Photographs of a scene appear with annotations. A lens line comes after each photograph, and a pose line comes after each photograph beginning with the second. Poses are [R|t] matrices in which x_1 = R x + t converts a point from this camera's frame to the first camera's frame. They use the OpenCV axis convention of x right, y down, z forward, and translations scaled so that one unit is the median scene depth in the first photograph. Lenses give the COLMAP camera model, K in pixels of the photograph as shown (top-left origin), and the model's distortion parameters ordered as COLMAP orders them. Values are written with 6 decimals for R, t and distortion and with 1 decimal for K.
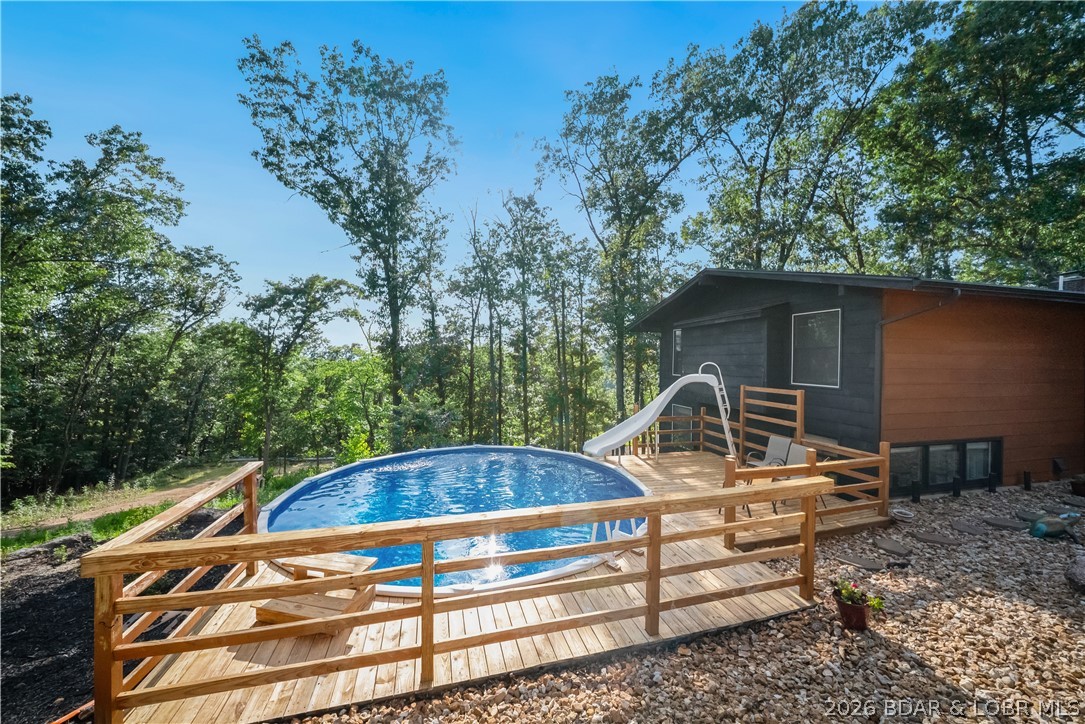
lens RADIAL K [[383.4, 0, 543.1], [0, 383.4, 365.5], [0, 0, 1]] dist [-0.003466, -0.002126]
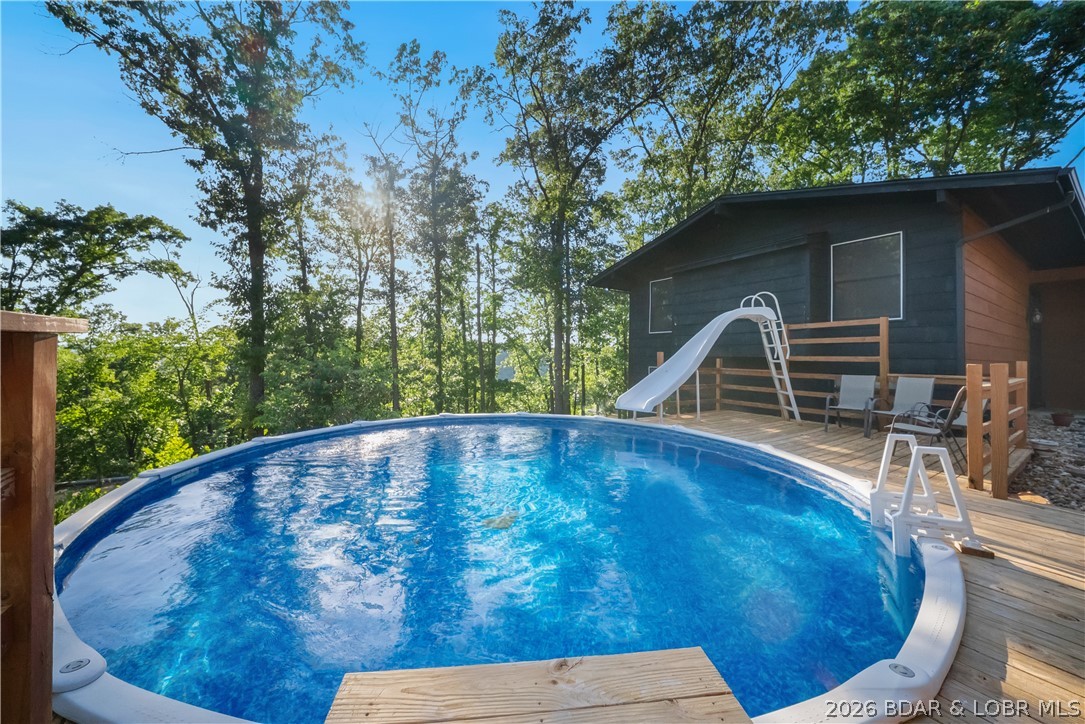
lens RADIAL K [[407.9, 0, 535.3], [0, 407.9, 355.2], [0, 0, 1]] dist [0.000307, -0.000671]
pose [[0.955577, 0.021829, 0.293931, -0.096277], [-0.014566, 0.999533, -0.026880, 0.055812], [-0.294380, 0.021404, 0.955449, 0.115096]]
